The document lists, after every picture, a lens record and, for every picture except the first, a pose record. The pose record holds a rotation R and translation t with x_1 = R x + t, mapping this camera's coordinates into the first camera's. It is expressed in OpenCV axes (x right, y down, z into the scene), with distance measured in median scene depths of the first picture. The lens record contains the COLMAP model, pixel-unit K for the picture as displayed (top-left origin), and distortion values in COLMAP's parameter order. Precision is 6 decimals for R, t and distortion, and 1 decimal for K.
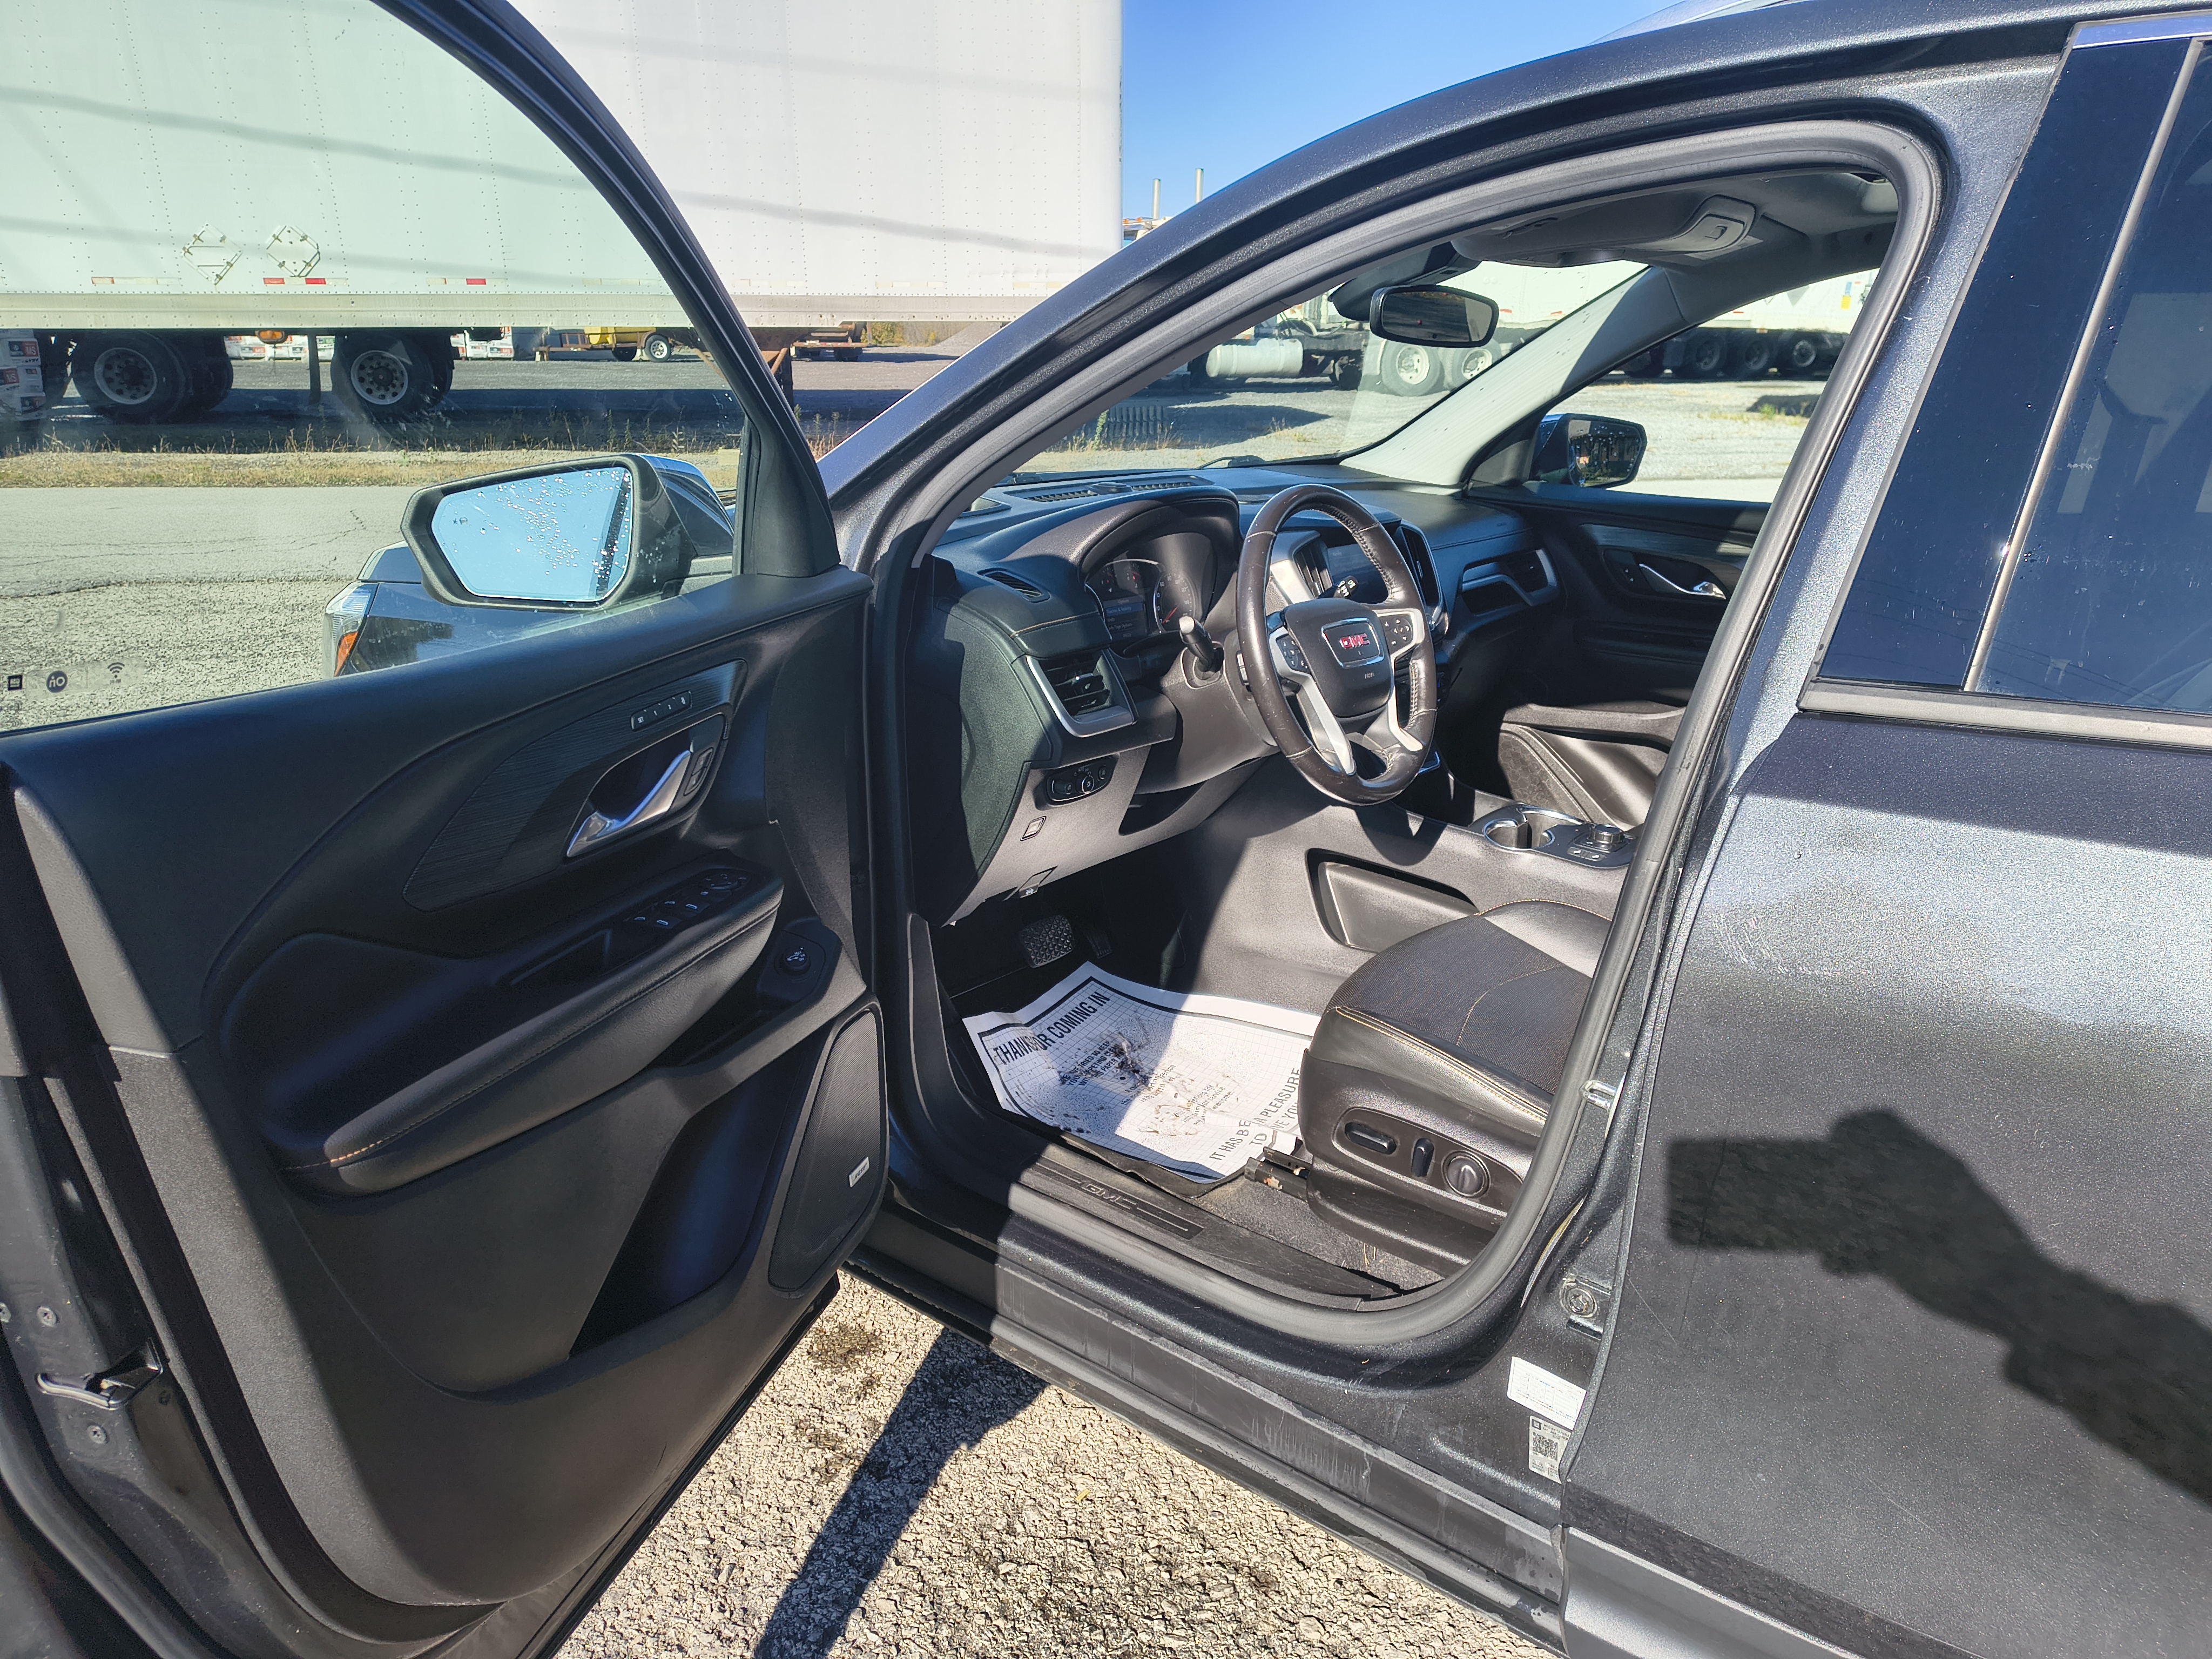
lens RADIAL K [[1505.0, 0, 1114.8], [0, 1505.0, 823.0], [0, 0, 1]] dist [0.053571, -0.051848]
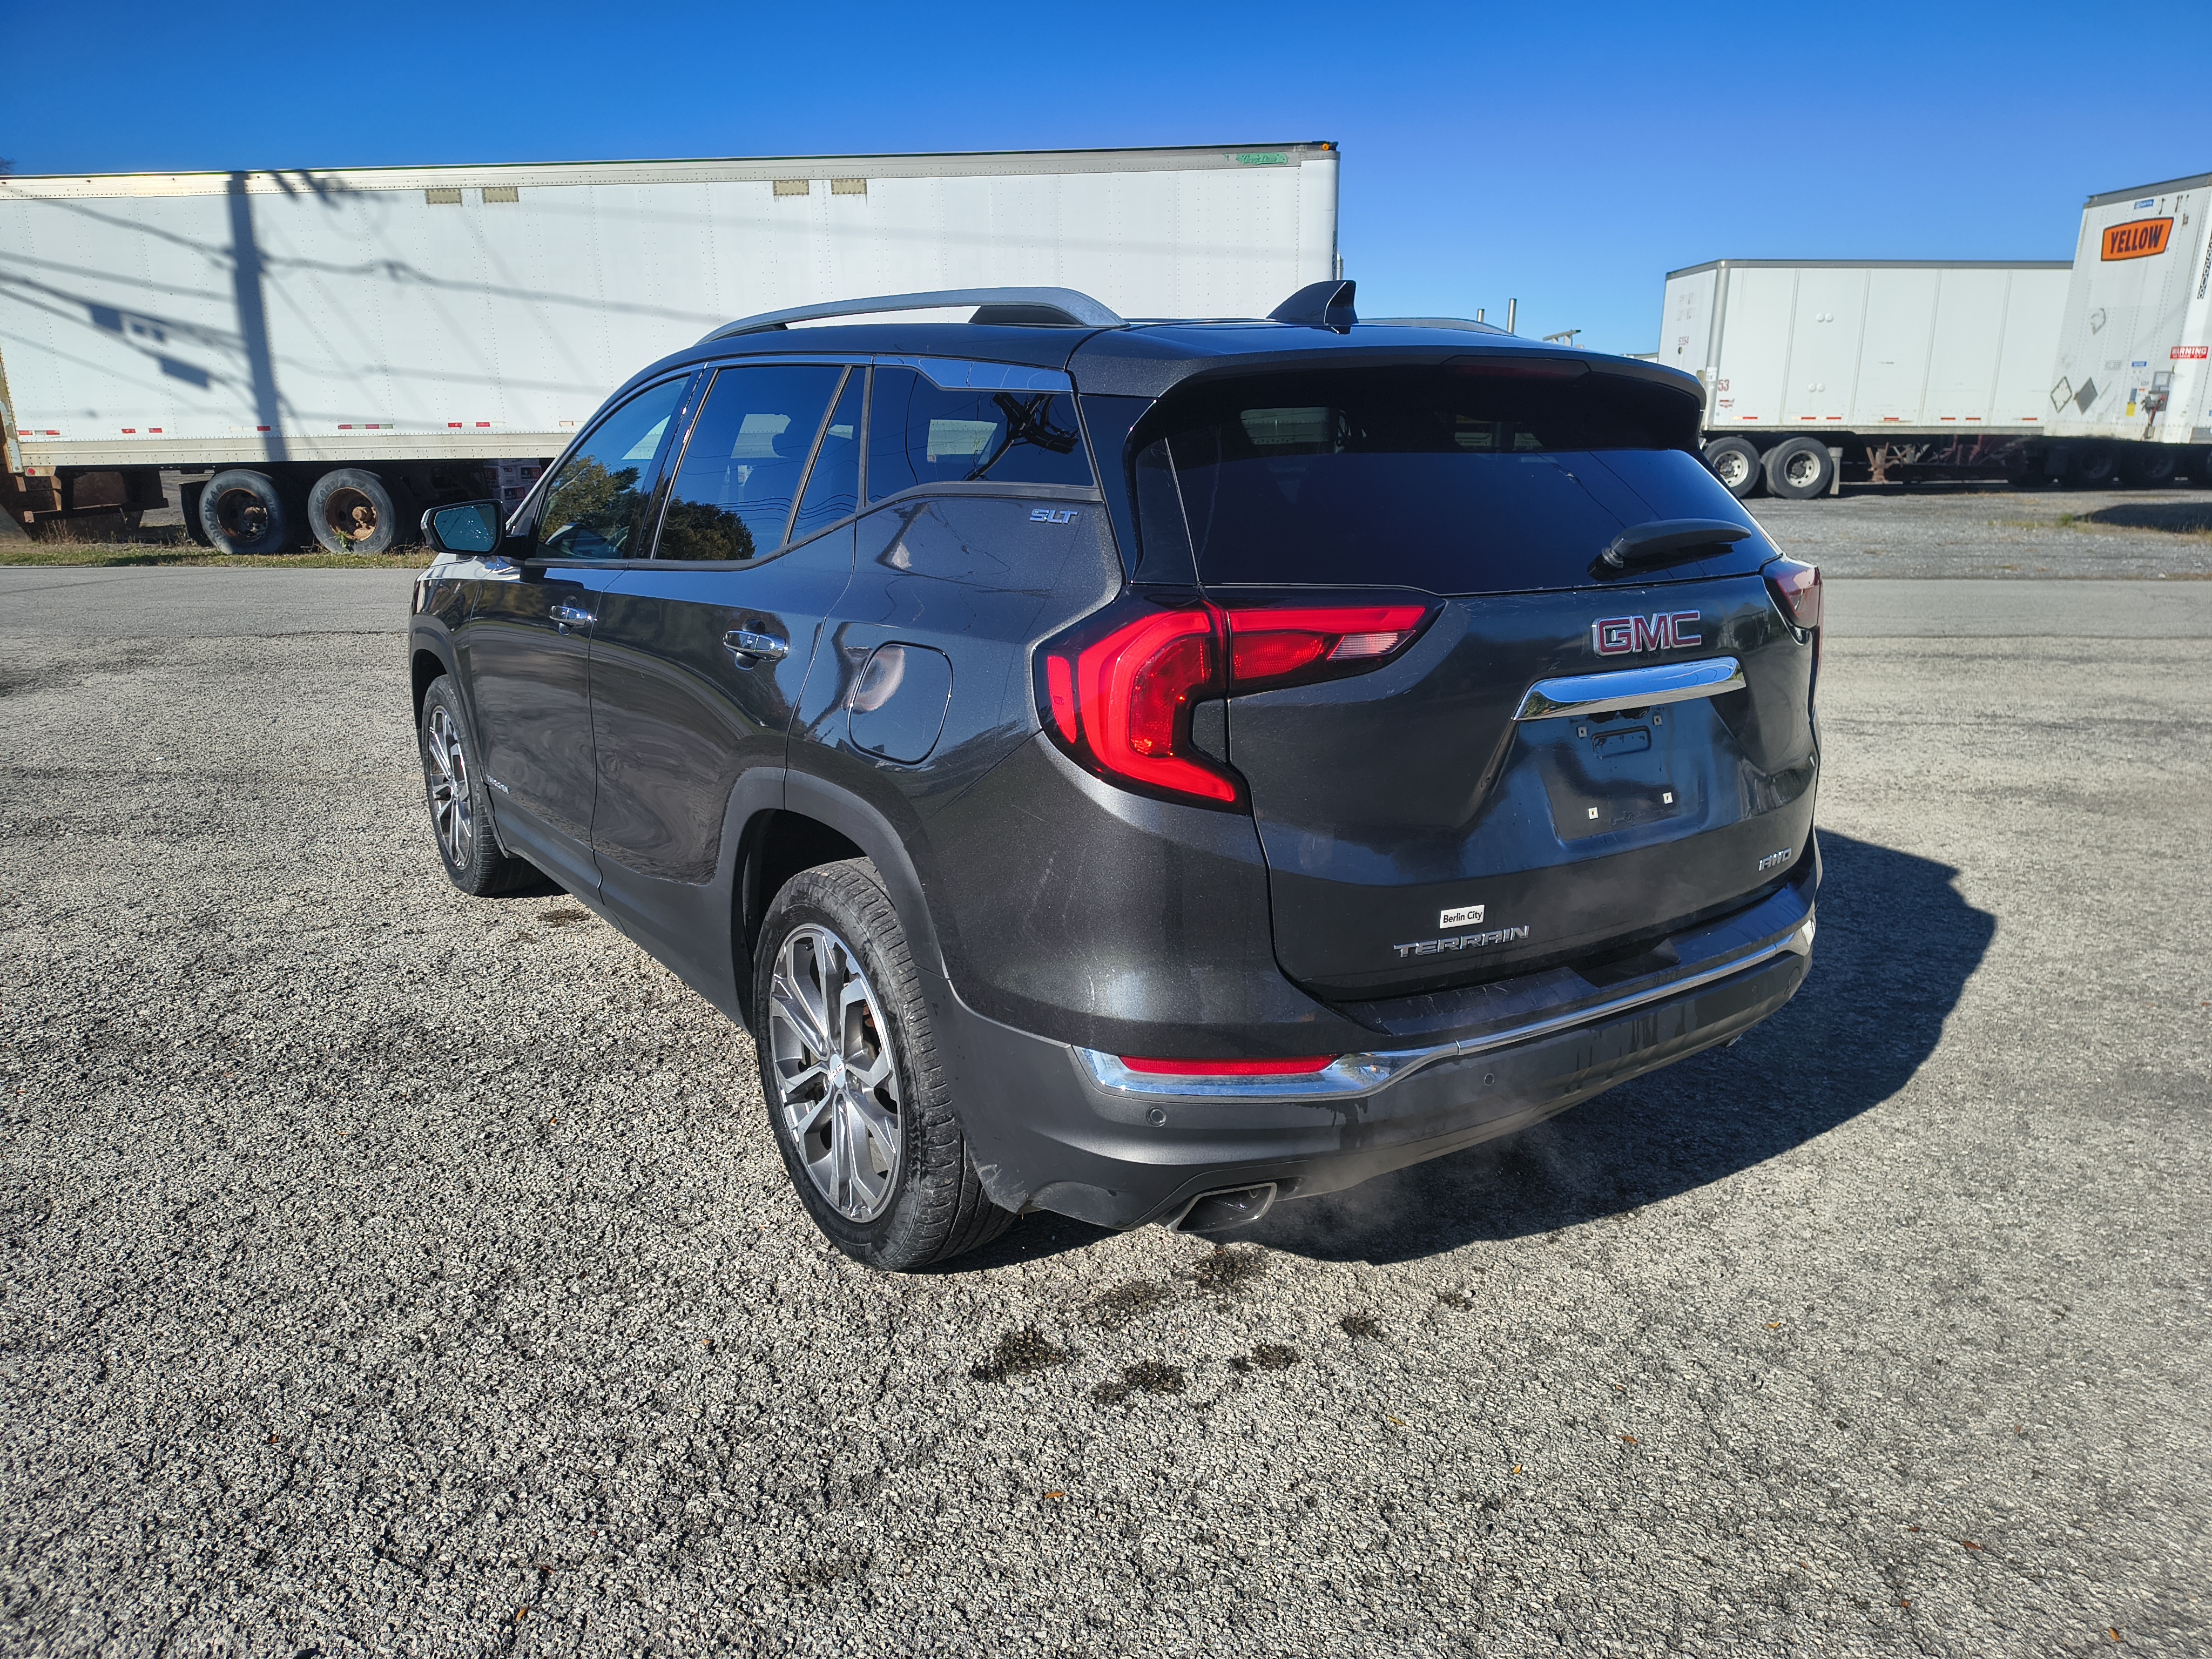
lens RADIAL K [[1505.0, 0, 1098.0], [0, 1505.0, 841.6], [0, 0, 1]] dist [0.053571, -0.051848]
pose [[0.957112, 0.061086, -0.283206, 0.195856], [-0.077692, 0.995832, -0.047769, 0.049243], [0.279108, 0.067723, 0.957869, -0.151412]]
